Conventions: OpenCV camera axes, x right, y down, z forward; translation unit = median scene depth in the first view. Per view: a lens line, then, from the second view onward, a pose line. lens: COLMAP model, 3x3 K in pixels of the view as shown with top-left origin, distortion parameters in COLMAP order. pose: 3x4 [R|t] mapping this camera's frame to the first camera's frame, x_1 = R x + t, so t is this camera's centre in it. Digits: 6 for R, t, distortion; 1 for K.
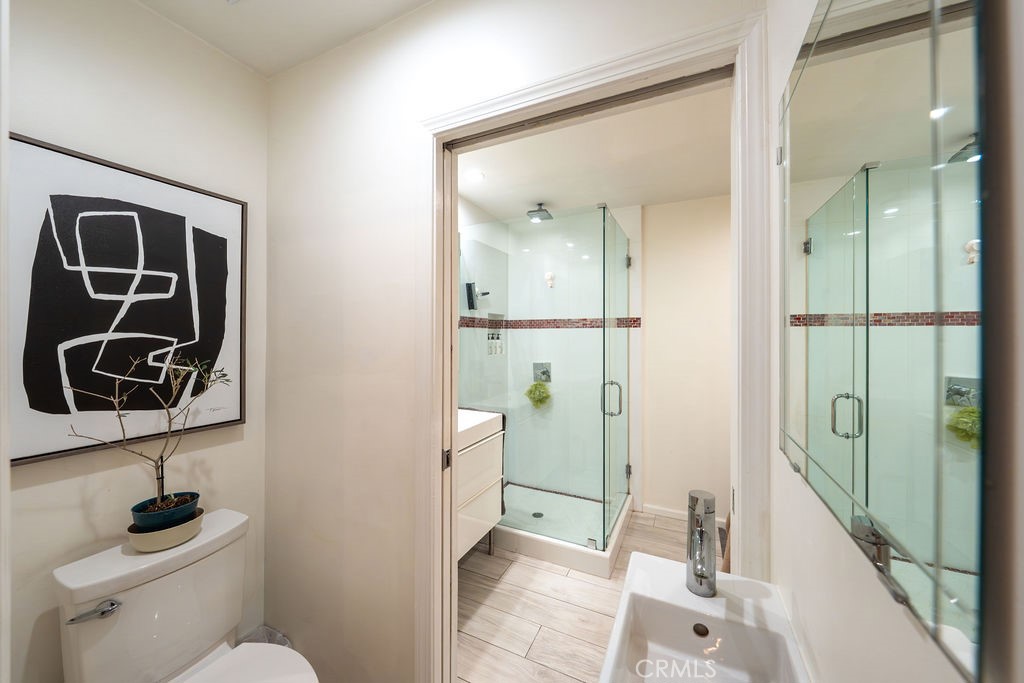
lens RADIAL K [[359.4, 0, 512.0], [0, 359.4, 340.1], [0, 0, 1]] dist [-0.005654, -0.000203]
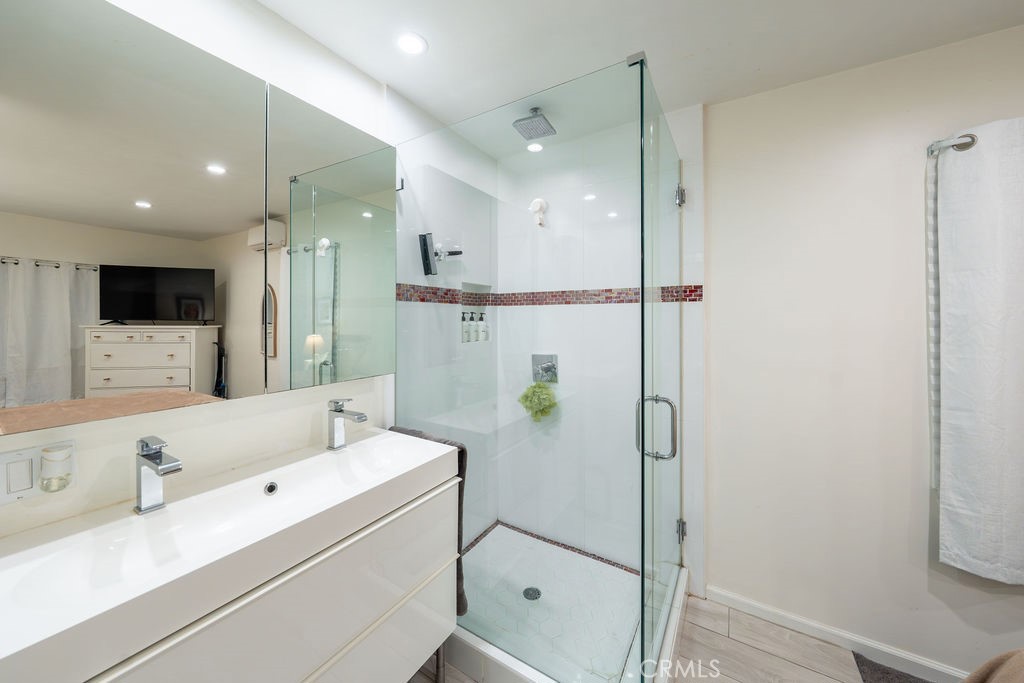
lens RADIAL K [[359.4, 0, 483.8], [0, 359.4, 318.8], [0, 0, 1]] dist [-0.005654, -0.000203]
pose [[0.988788, -0.000032, -0.149325, 0.076510], [-0.001164, 0.999968, -0.007917, 0.000226], [0.149321, 0.008002, 0.988756, 0.326636]]
